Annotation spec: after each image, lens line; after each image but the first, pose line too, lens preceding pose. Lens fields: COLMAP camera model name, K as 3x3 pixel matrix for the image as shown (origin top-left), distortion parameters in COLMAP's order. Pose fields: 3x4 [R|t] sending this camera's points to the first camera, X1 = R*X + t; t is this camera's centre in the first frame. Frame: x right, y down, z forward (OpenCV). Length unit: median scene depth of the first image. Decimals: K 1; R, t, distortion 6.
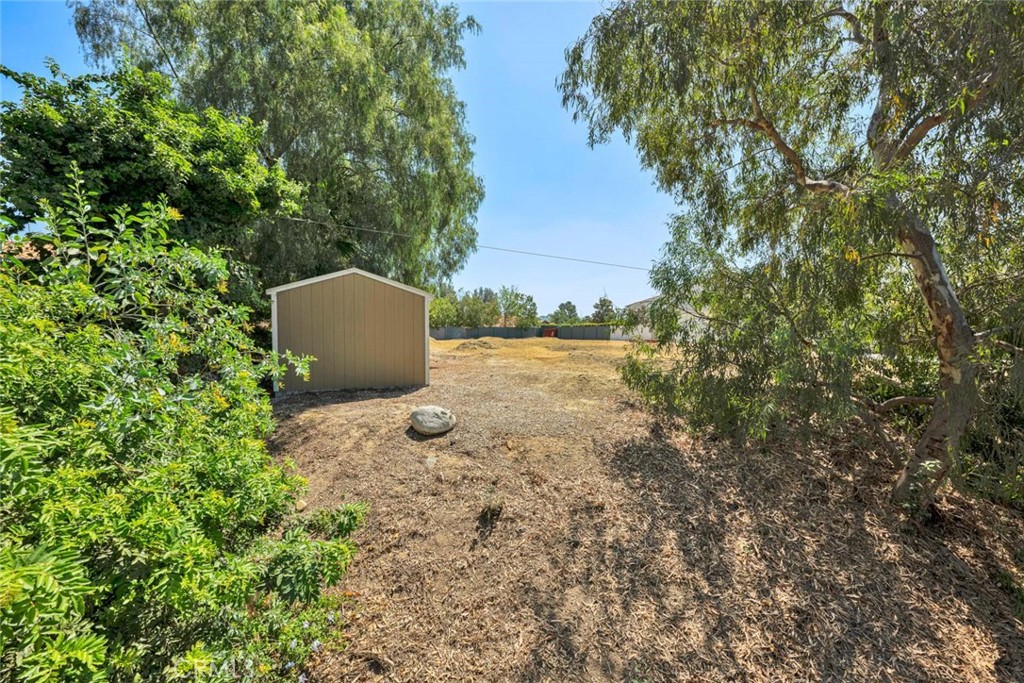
lens RADIAL K [[406.2, 0, 503.2], [0, 406.2, 347.6], [0, 0, 1]] dist [-0.002807, 0.000216]
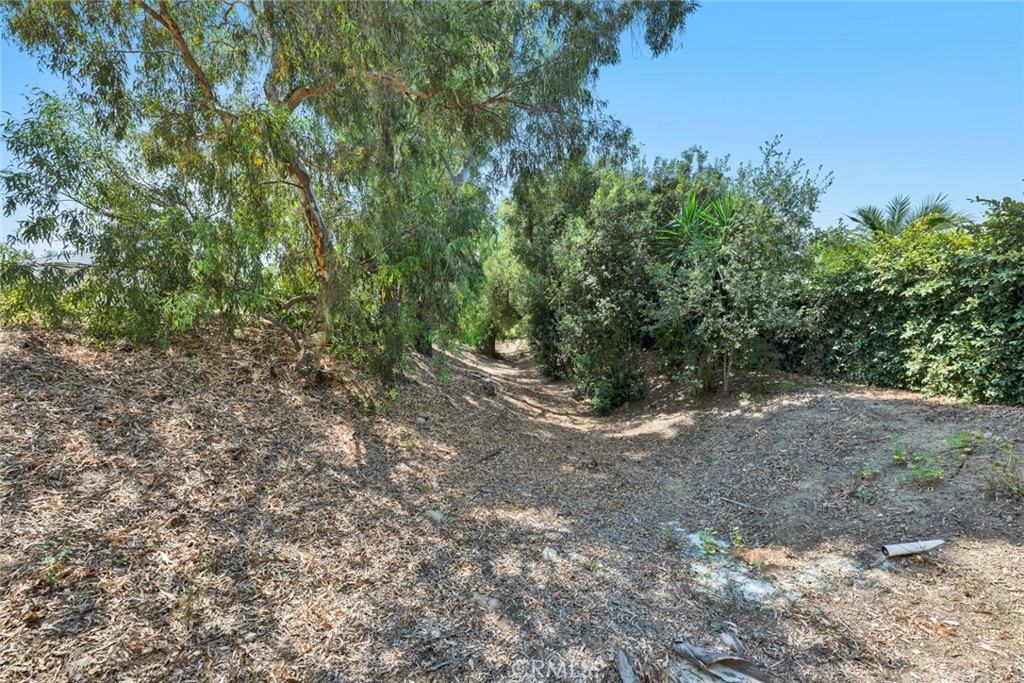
lens RADIAL K [[406.2, 0, 519.7], [0, 406.2, 338.4], [0, 0, 1]] dist [-0.002807, 0.000216]
pose [[0.292716, -0.042966, 0.955234, -0.096304], [0.037261, 0.998744, 0.033505, 0.274940], [-0.955473, 0.025786, 0.293949, -0.098085]]
